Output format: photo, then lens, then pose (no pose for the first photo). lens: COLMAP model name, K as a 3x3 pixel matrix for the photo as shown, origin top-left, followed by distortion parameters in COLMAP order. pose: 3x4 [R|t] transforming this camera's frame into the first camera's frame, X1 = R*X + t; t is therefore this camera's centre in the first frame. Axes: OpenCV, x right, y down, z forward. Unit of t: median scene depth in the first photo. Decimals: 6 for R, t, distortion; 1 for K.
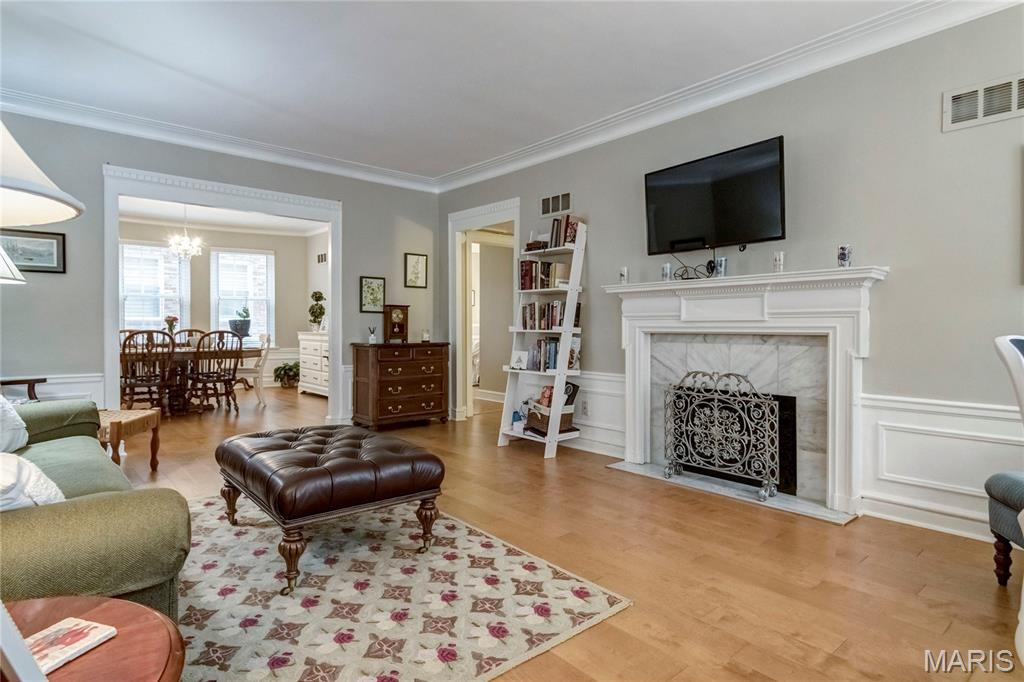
lens RADIAL K [[561.3, 0, 510.3], [0, 561.3, 329.0], [0, 0, 1]] dist [0.027590, -0.006517]
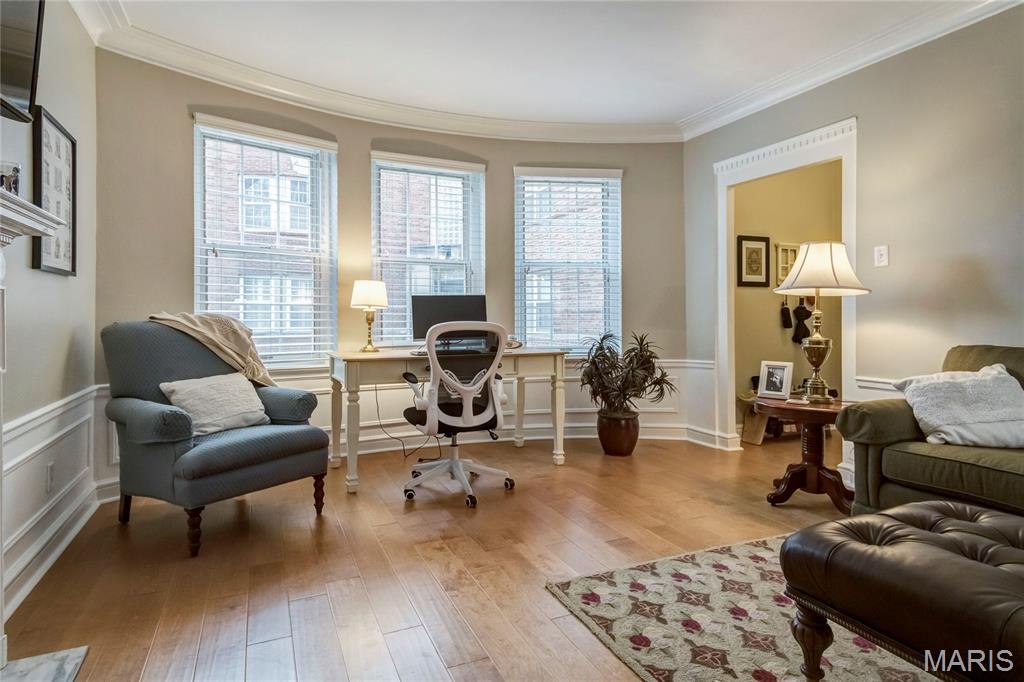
lens RADIAL K [[561.3, 0, 508.6], [0, 561.3, 310.1], [0, 0, 1]] dist [0.027590, -0.006517]
pose [[-0.956439, 0.001127, 0.291929, -0.012639], [-0.001777, 0.999952, -0.009682, -0.004438], [-0.291926, -0.009779, -0.956391, 1.213656]]
